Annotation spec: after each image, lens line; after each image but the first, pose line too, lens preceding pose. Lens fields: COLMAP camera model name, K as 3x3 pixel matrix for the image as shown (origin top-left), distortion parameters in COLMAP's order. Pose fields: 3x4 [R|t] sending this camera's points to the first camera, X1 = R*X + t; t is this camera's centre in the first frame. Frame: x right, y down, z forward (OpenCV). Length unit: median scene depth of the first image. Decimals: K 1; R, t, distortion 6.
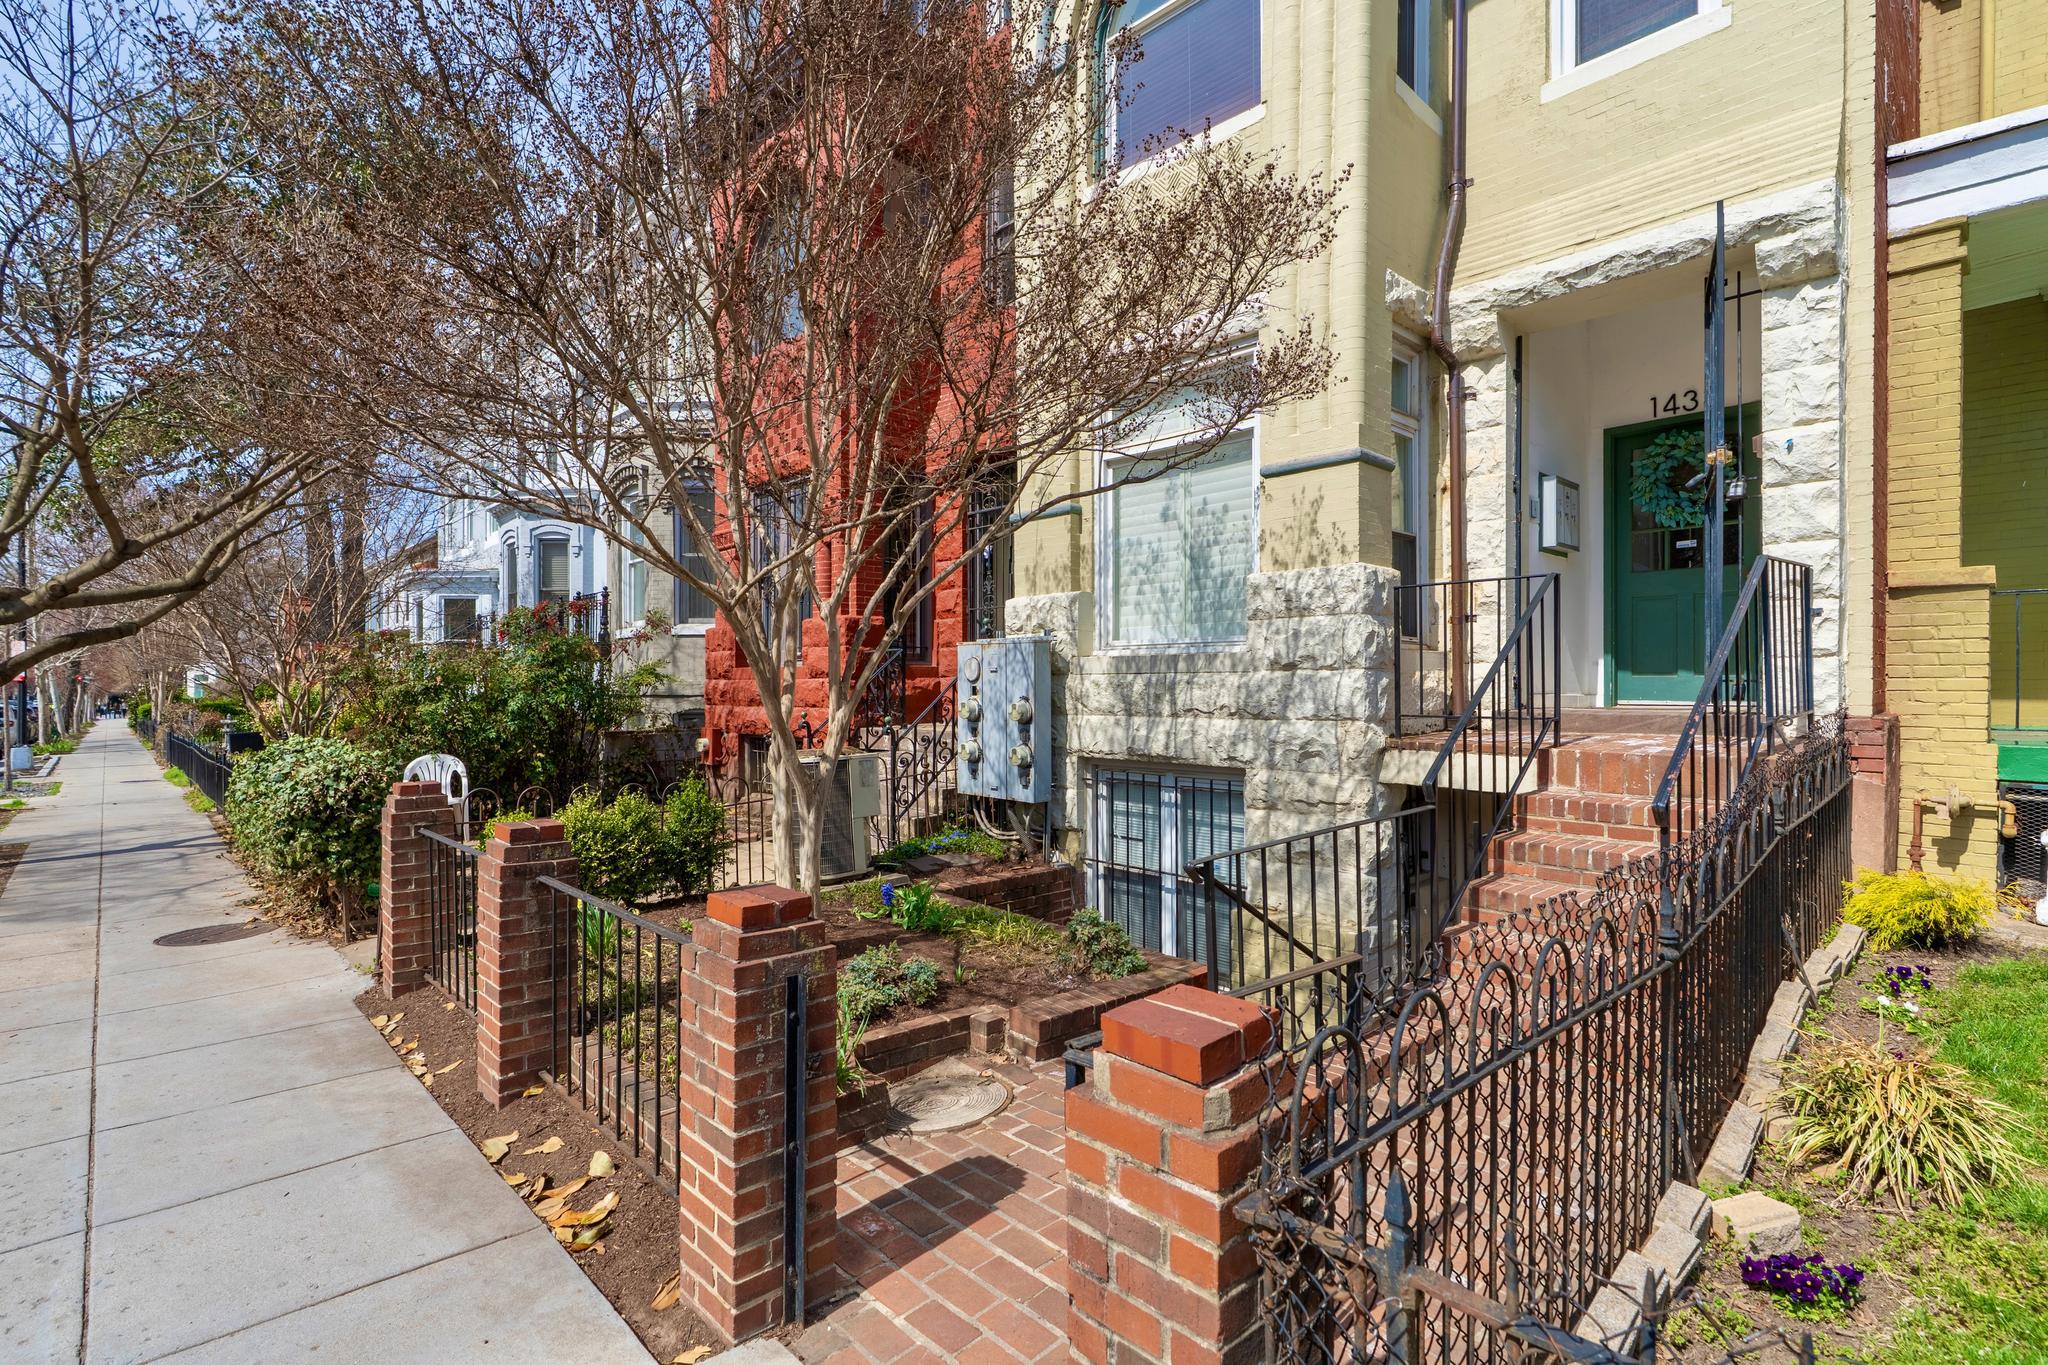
lens RADIAL K [[914.0, 0, 1028.2], [0, 914.0, 696.8], [0, 0, 1]] dist [-0.005050, 0.000491]
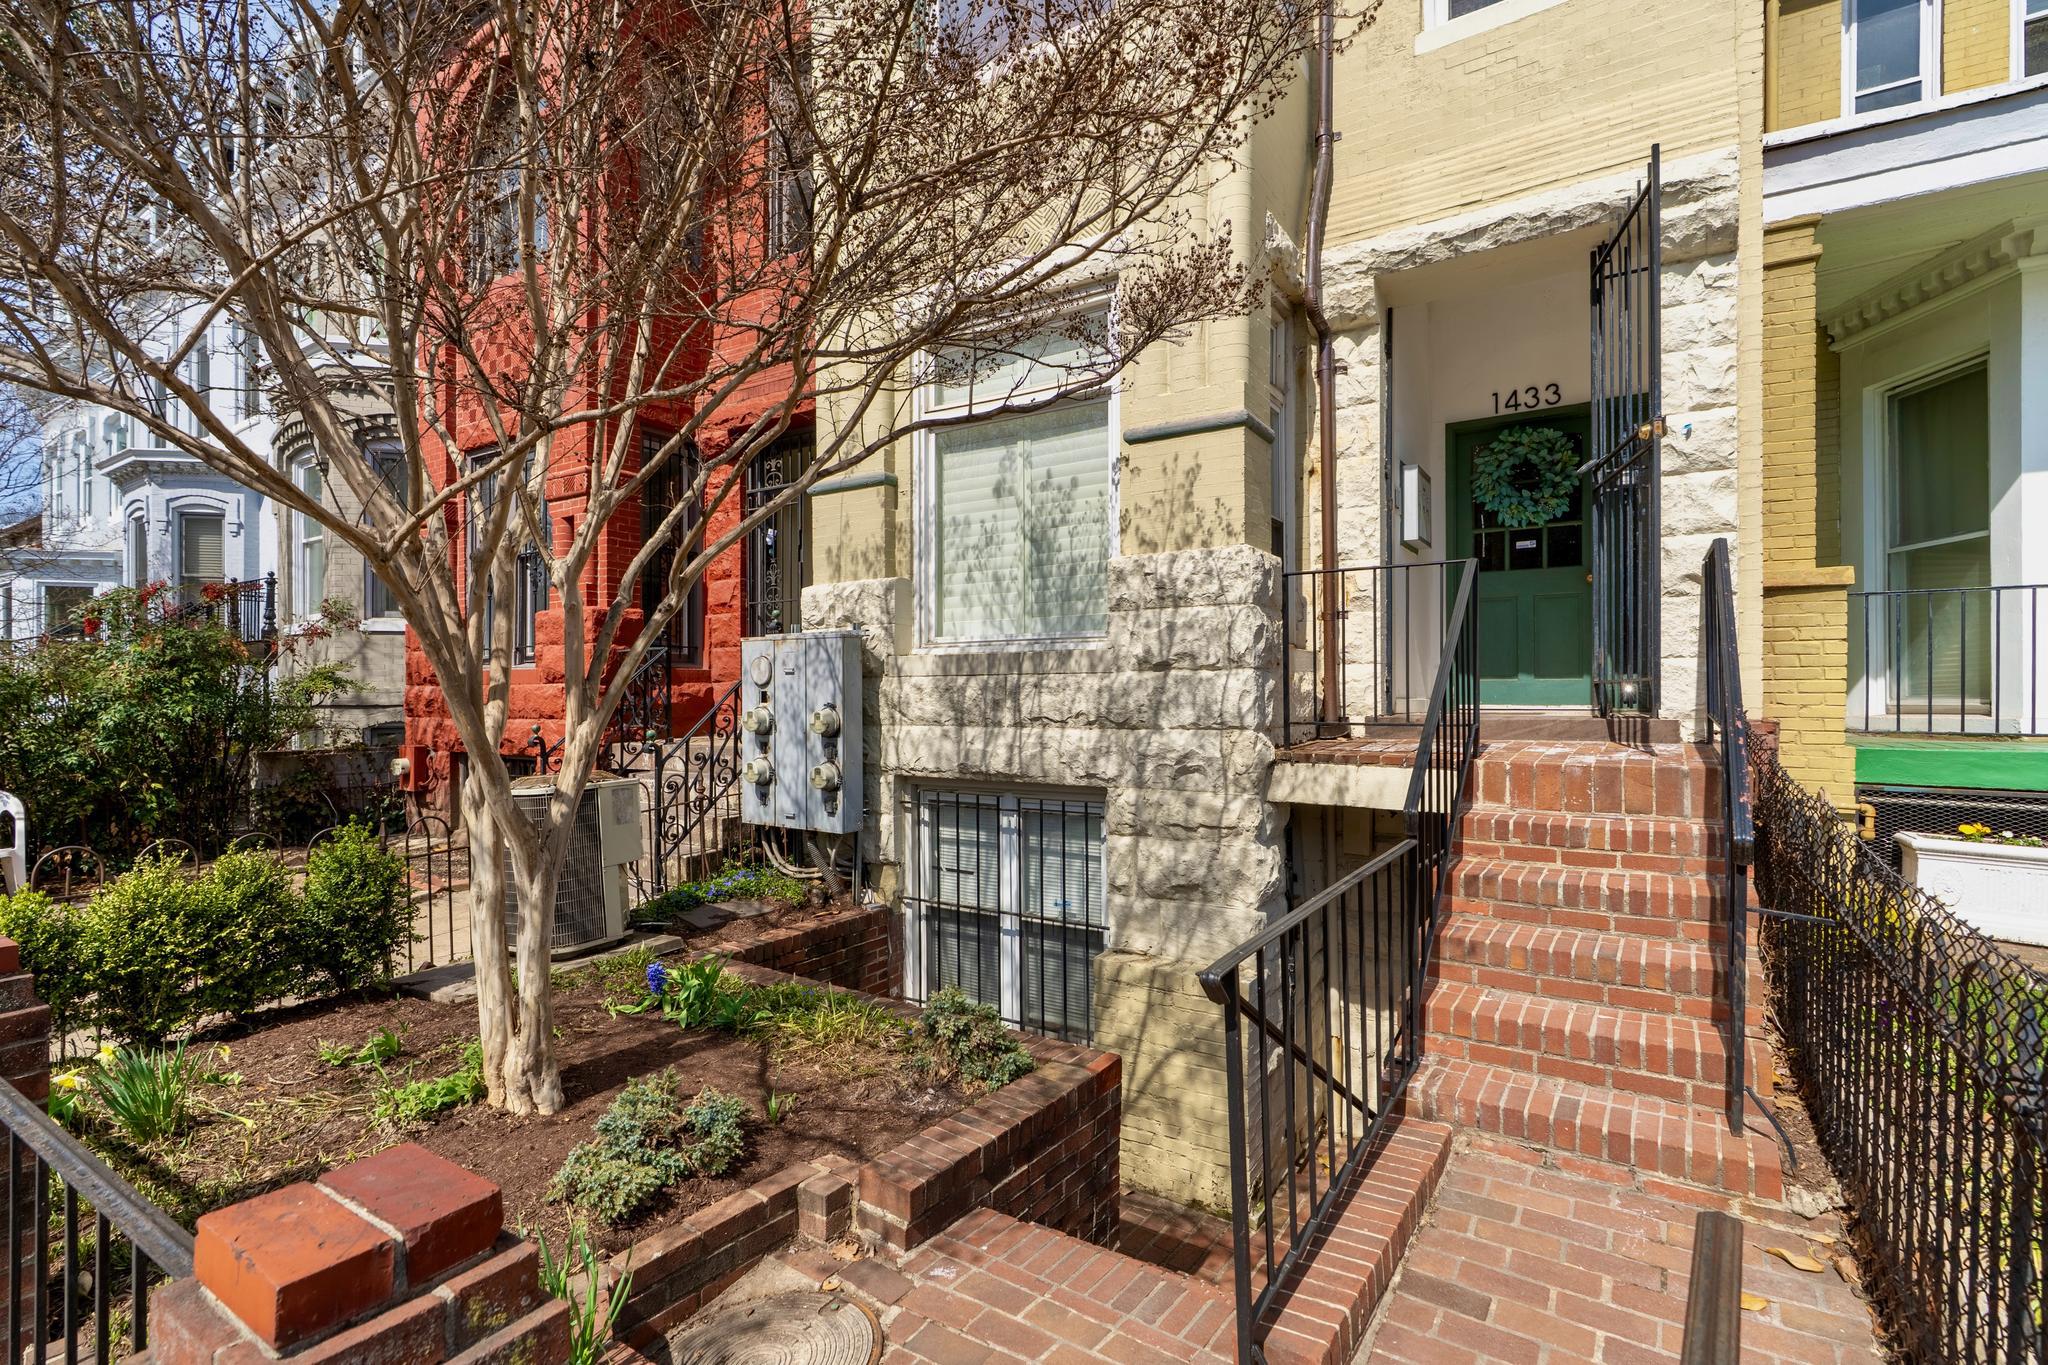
lens RADIAL K [[914.0, 0, 1028.2], [0, 914.0, 696.8], [0, 0, 1]] dist [-0.005050, 0.000491]
pose [[0.969468, -0.002519, 0.245205, -0.040410], [0.004776, 0.999952, -0.008611, 0.001813], [-0.245172, 0.009519, 0.969433, 0.202929]]
